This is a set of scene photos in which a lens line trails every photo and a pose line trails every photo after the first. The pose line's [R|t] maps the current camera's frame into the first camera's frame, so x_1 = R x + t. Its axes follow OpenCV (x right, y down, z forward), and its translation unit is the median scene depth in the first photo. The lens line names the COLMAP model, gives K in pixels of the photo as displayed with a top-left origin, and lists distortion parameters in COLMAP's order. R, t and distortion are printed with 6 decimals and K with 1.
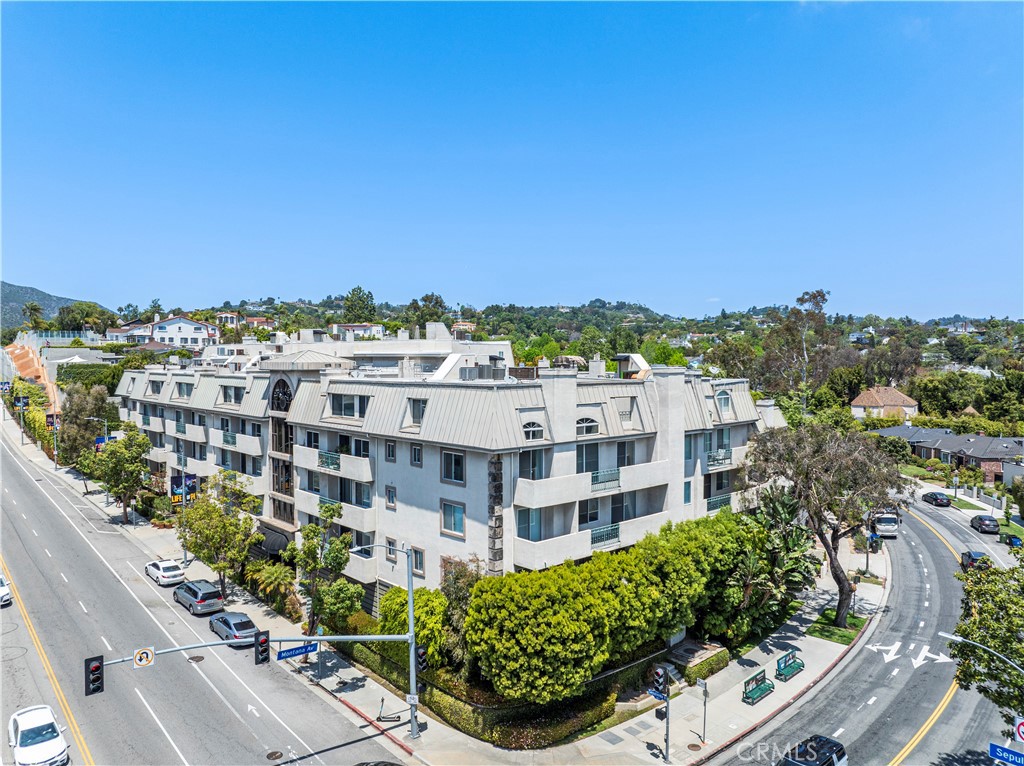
lens RADIAL K [[684.0, 0, 513.9], [0, 684.0, 374.5], [0, 0, 1]] dist [-0.018891, 0.014107]
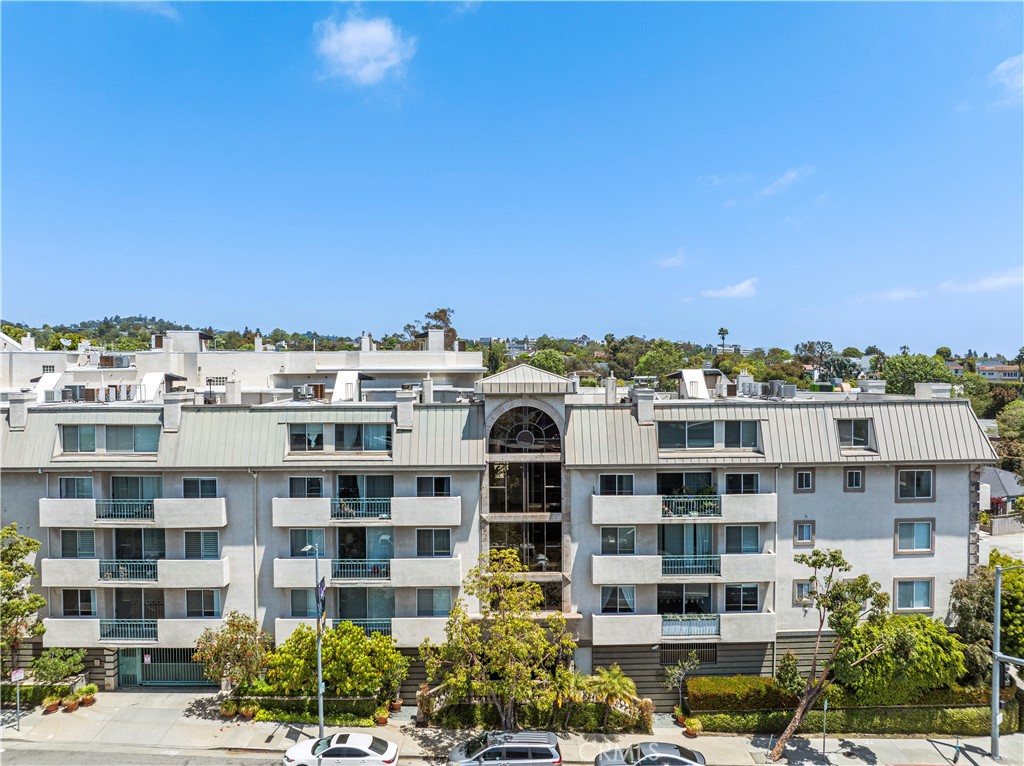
lens RADIAL K [[709.5, 0, 508.4], [0, 709.5, 384.3], [0, 0, 1]] dist [0.005135, 0.004795]
pose [[0.650949, -0.012934, 0.759011, -1.127475], [0.019596, 0.999808, 0.000232, -0.020538], [-0.758869, 0.014722, 0.651077, 0.688664]]
